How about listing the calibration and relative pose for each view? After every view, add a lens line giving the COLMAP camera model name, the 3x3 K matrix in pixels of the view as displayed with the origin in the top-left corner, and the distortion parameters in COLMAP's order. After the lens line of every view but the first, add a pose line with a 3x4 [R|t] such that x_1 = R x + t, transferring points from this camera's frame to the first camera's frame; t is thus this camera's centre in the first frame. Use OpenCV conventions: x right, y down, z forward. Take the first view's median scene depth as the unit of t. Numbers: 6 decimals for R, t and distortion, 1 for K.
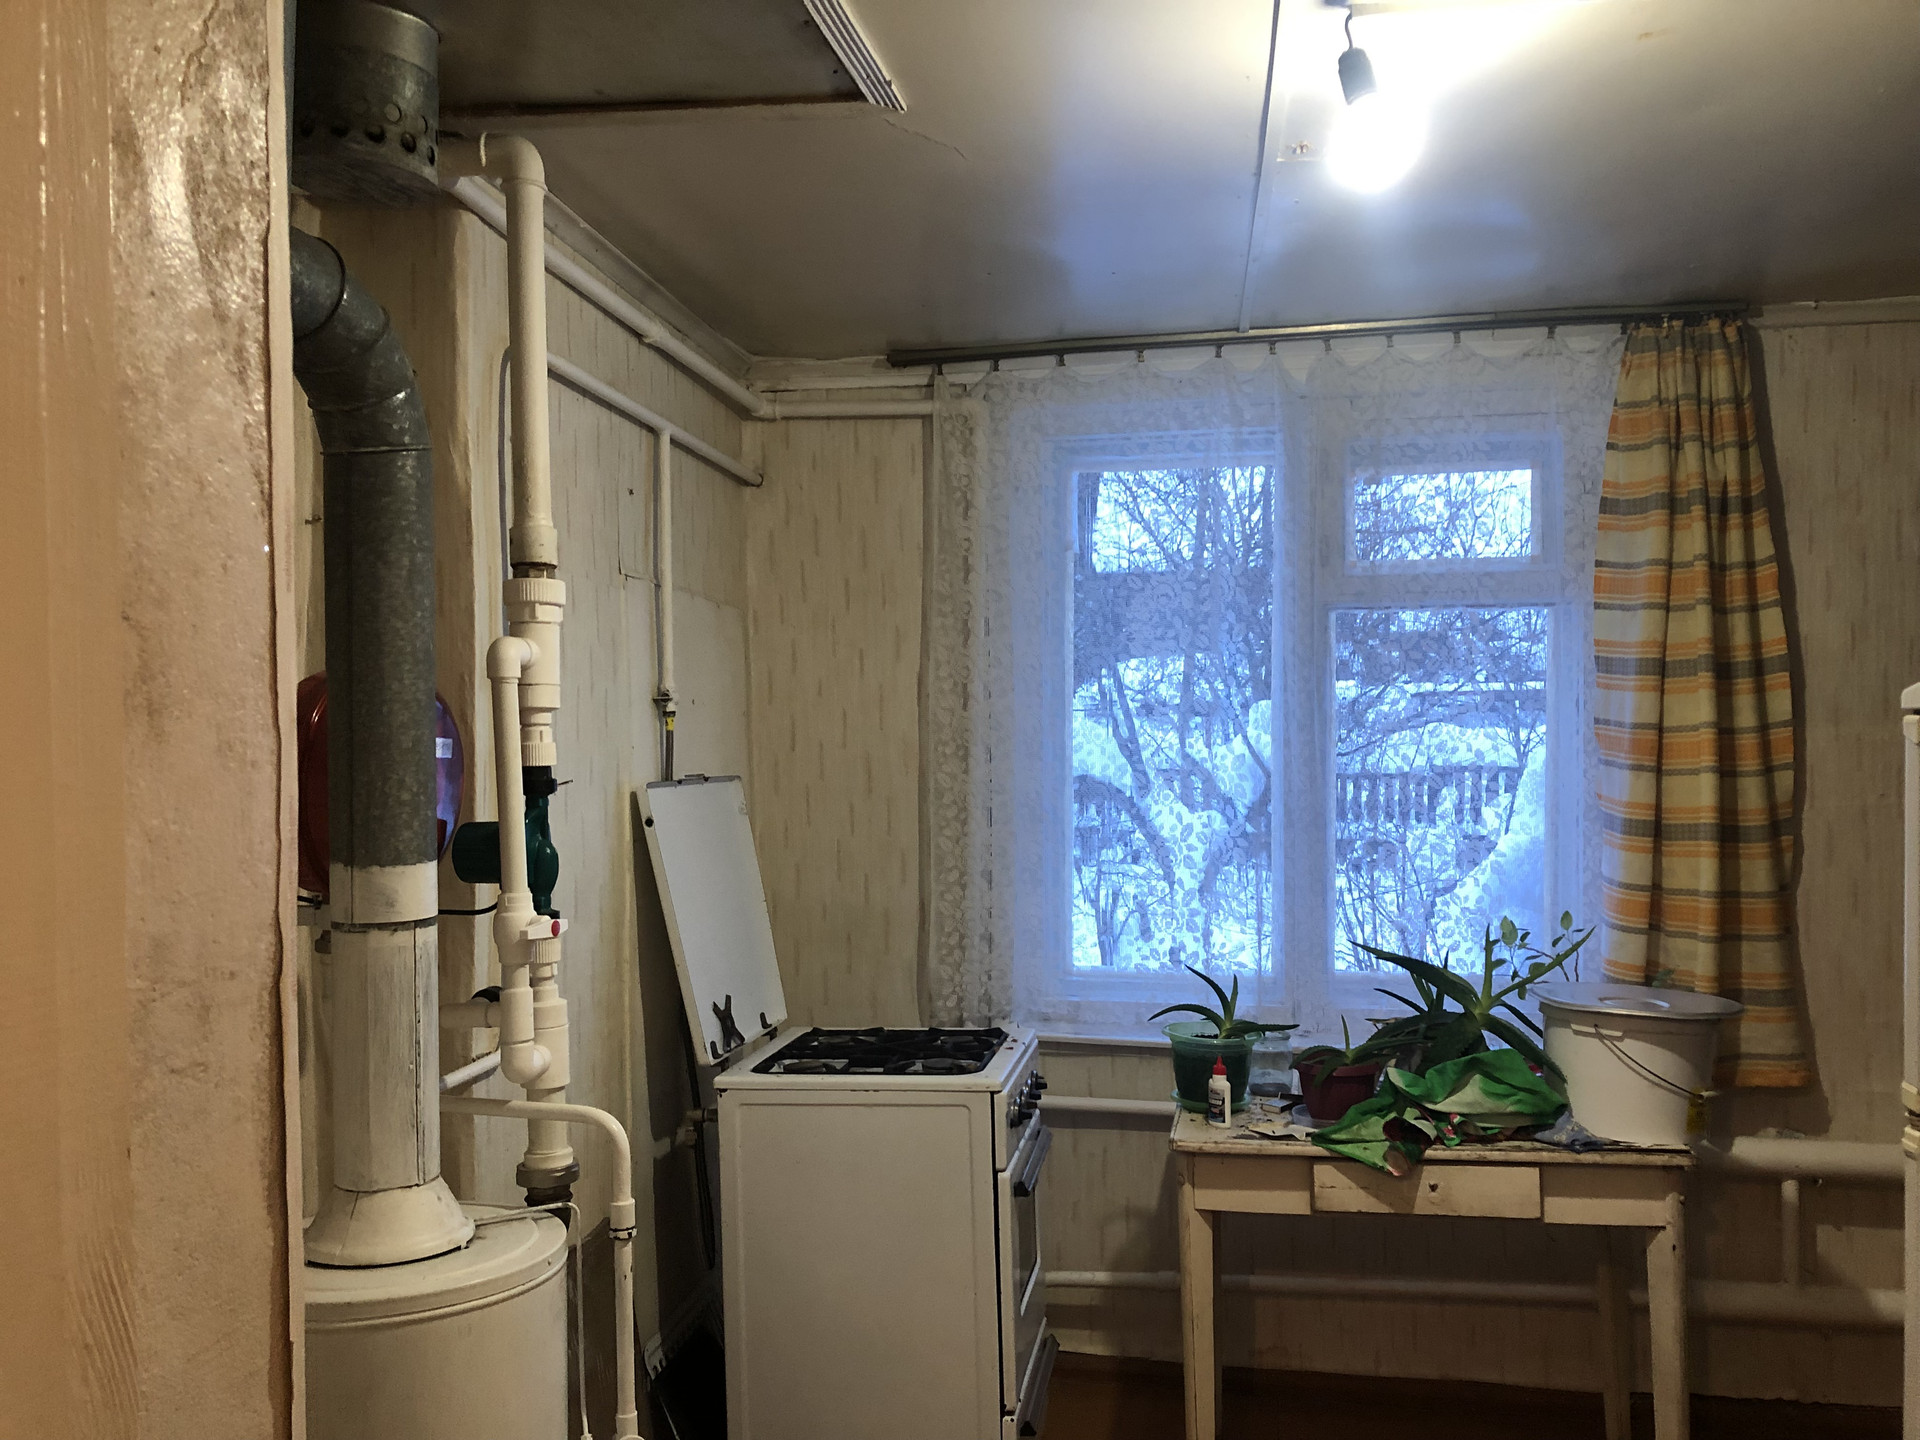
lens RADIAL K [[1573.1, 0, 995.4], [0, 1573.1, 703.3], [0, 0, 1]] dist [0.014898, 0.011933]
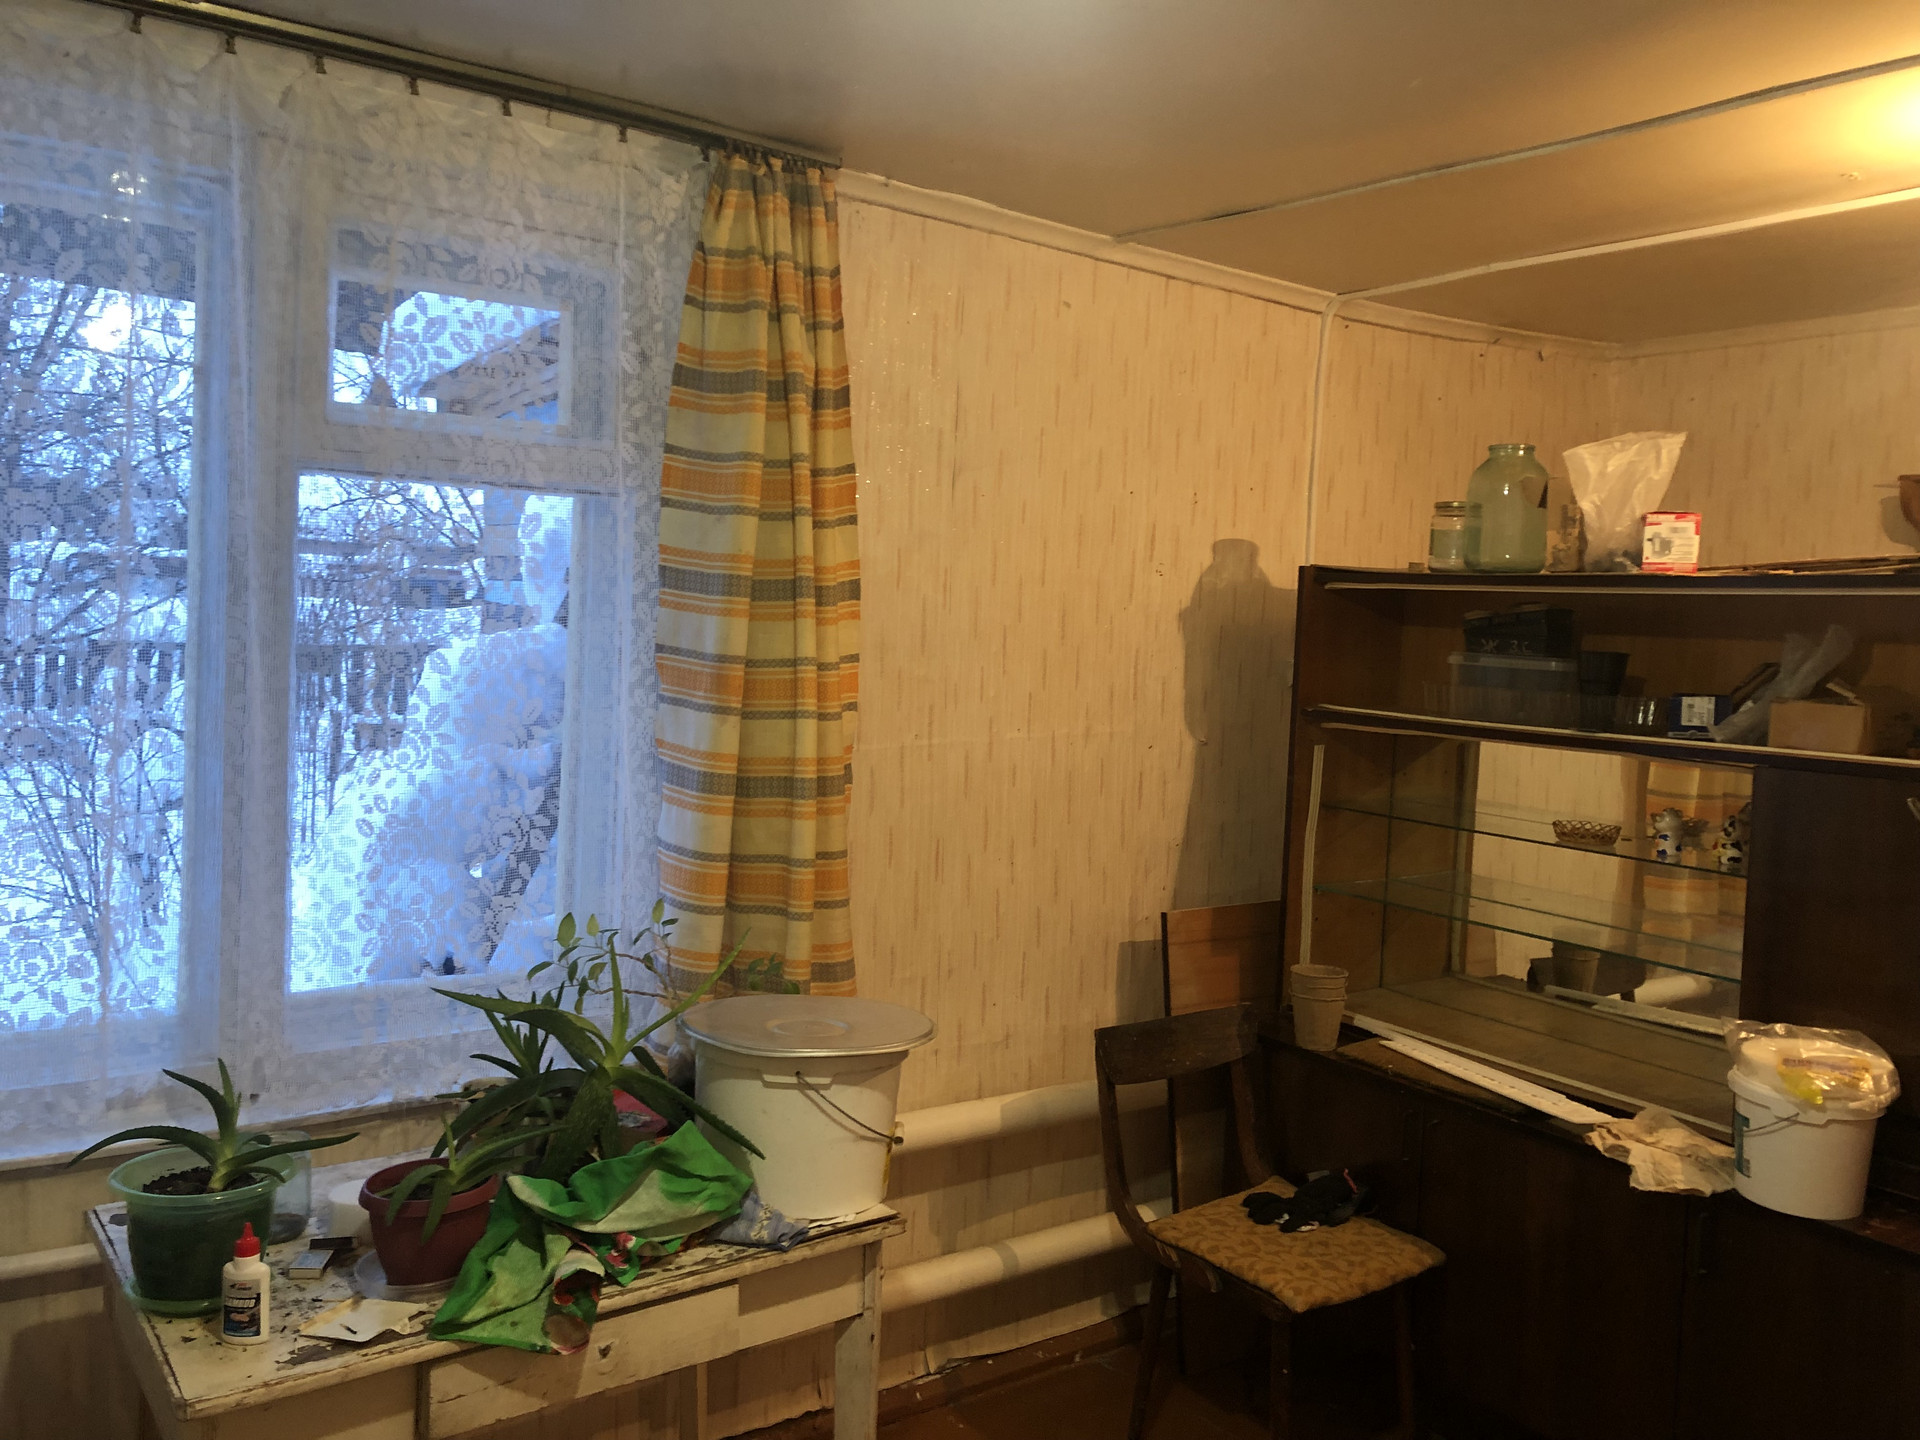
lens RADIAL K [[1573.1, 0, 995.4], [0, 1573.1, 703.3], [0, 0, 1]] dist [0.014898, 0.011933]
pose [[0.691212, -0.003043, 0.722646, -0.085506], [-0.053891, 0.996990, 0.055745, -0.016502], [-0.720640, -0.077476, 0.688967, 0.380772]]
